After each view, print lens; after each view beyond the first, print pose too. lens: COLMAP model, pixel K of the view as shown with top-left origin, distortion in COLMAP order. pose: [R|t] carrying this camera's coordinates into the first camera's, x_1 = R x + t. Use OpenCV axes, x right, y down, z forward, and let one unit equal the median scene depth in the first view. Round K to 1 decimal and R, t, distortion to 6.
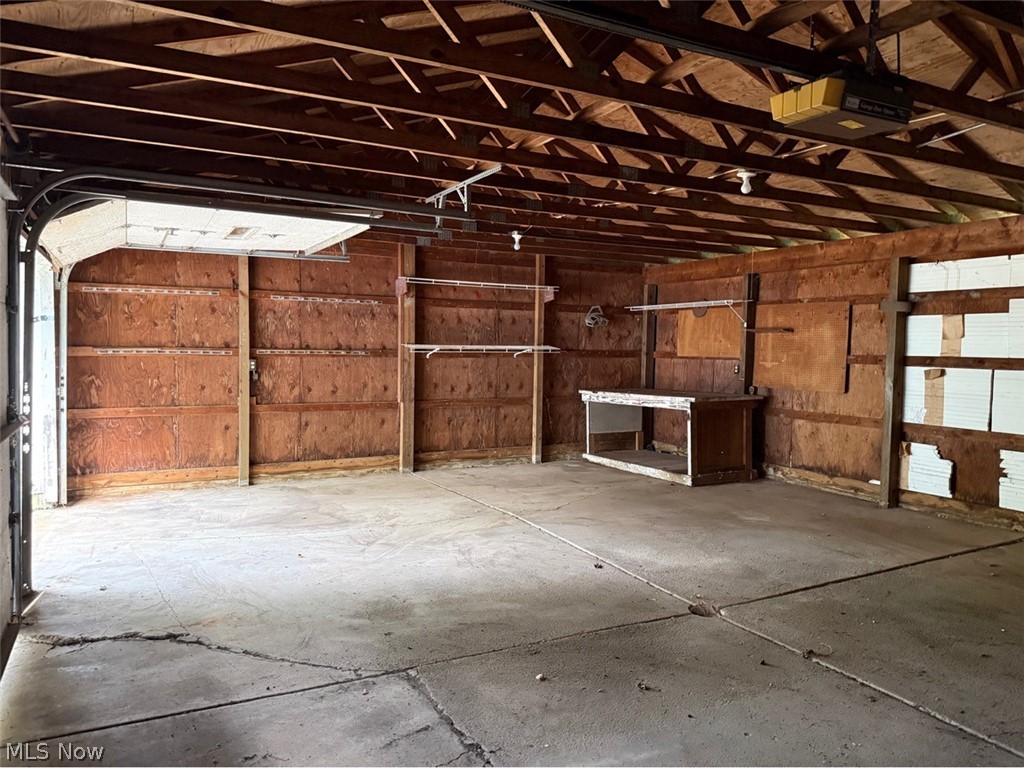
lens RADIAL K [[710.0, 0, 509.1], [0, 710.0, 382.4], [0, 0, 1]] dist [0.130965, -0.204616]
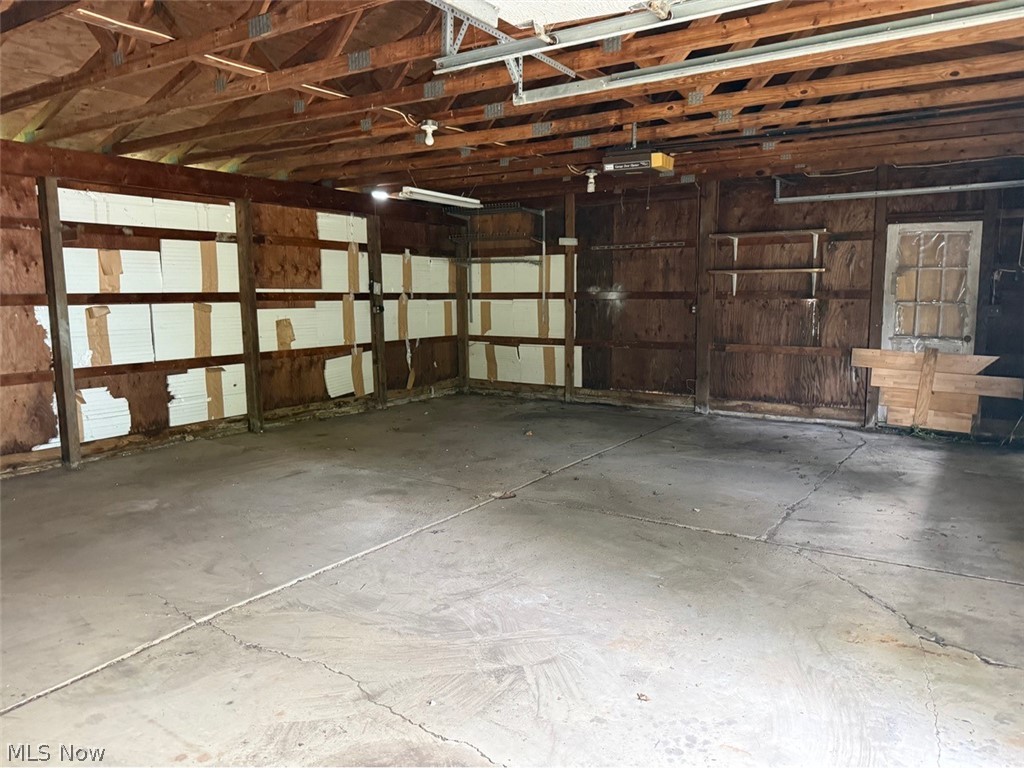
lens RADIAL K [[710.0, 0, 509.1], [0, 710.0, 382.4], [0, 0, 1]] dist [0.130965, -0.204616]
pose [[-0.477530, -0.126090, 0.869521, -0.619553], [0.043642, 0.985023, 0.166807, -0.067971], [-0.877531, 0.117603, -0.464876, 1.210112]]
